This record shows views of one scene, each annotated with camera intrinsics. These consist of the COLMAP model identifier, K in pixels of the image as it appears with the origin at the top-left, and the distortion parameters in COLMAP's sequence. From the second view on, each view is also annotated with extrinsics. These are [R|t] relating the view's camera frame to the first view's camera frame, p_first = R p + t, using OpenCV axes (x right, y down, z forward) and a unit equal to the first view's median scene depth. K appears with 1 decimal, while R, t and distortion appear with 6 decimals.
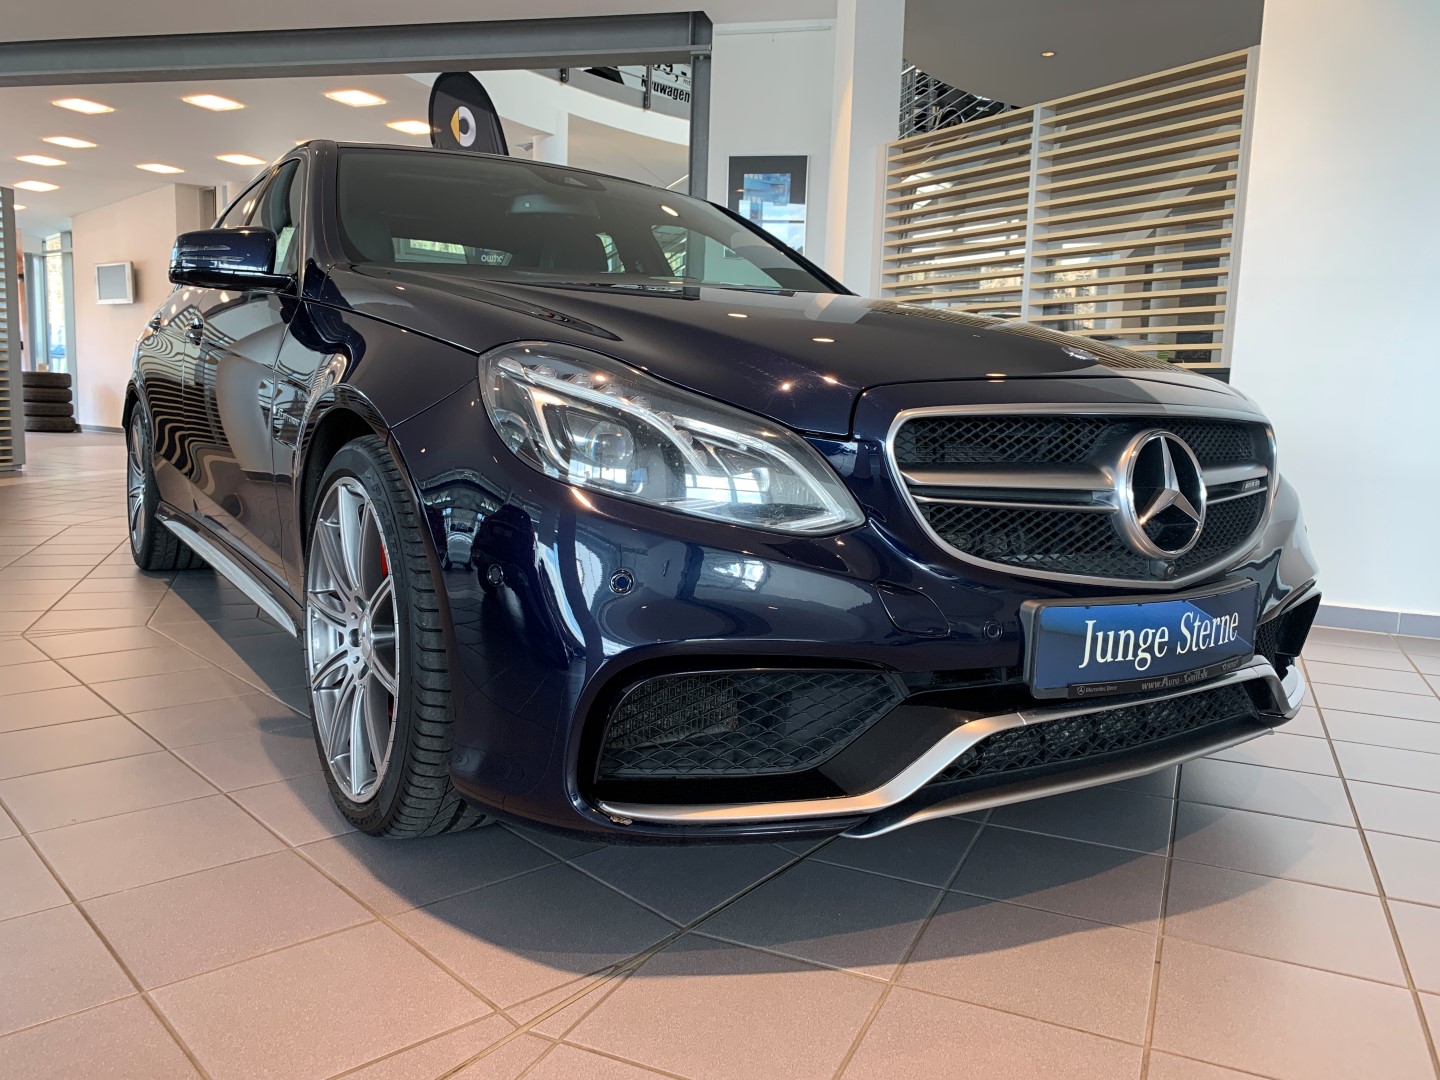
lens RADIAL K [[1111.5, 0, 712.5], [0, 1111.5, 534.4], [0, 0, 1]] dist [0.028946, -0.023055]
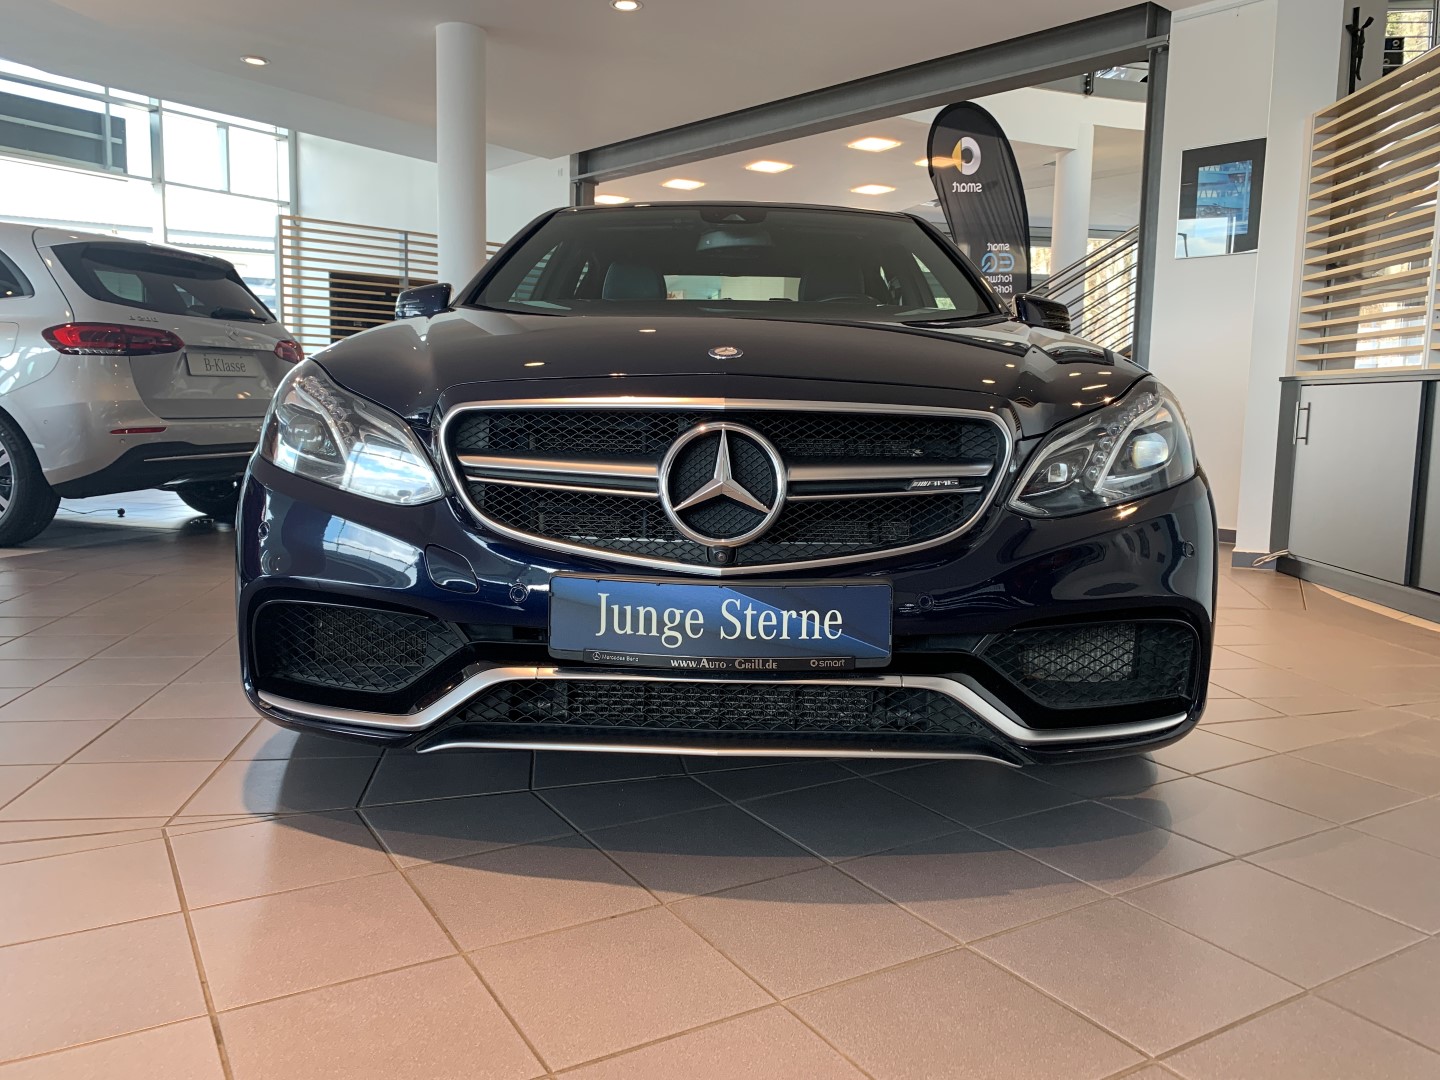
lens RADIAL K [[1111.5, 0, 715.8], [0, 1111.5, 529.8], [0, 0, 1]] dist [0.028946, -0.023055]
pose [[0.828352, 0.047489, -0.558192, 0.985740], [-0.061774, 0.998067, -0.006760, 0.013931], [0.556792, 0.040081, 0.829684, 0.137506]]
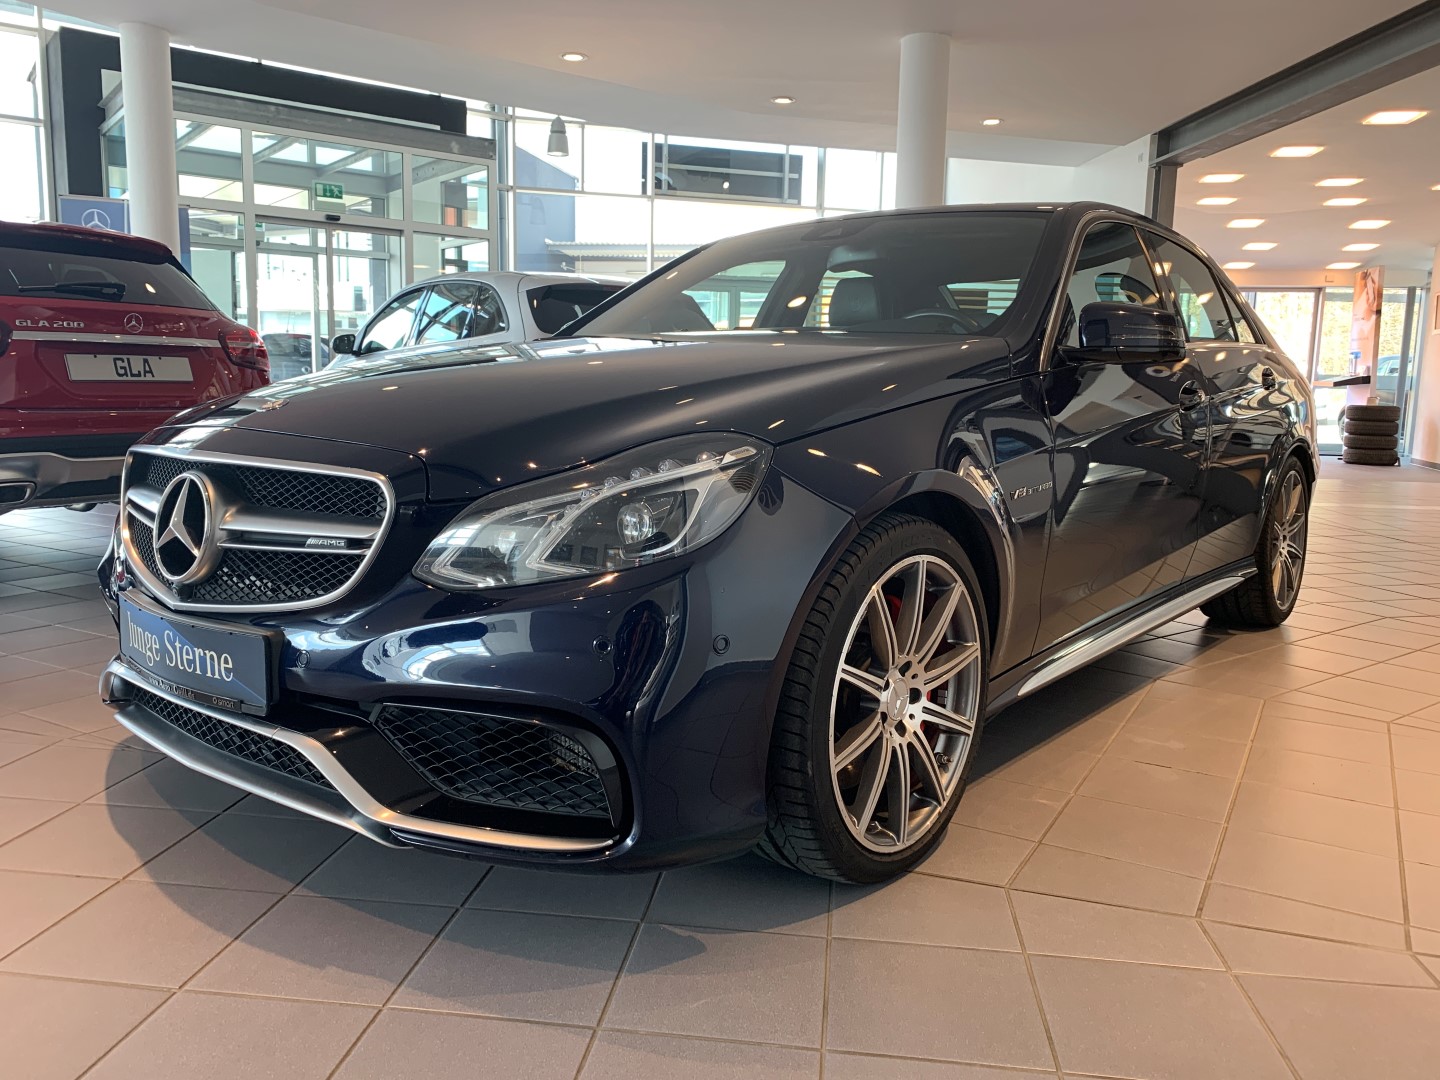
lens RADIAL K [[1111.5, 0, 722.7], [0, 1111.5, 549.9], [0, 0, 1]] dist [0.028946, -0.023055]
pose [[0.299142, 0.116674, -0.947049, 1.688518], [-0.129051, 0.988325, 0.080996, -0.181202], [0.945442, 0.097988, 0.310706, 1.177600]]
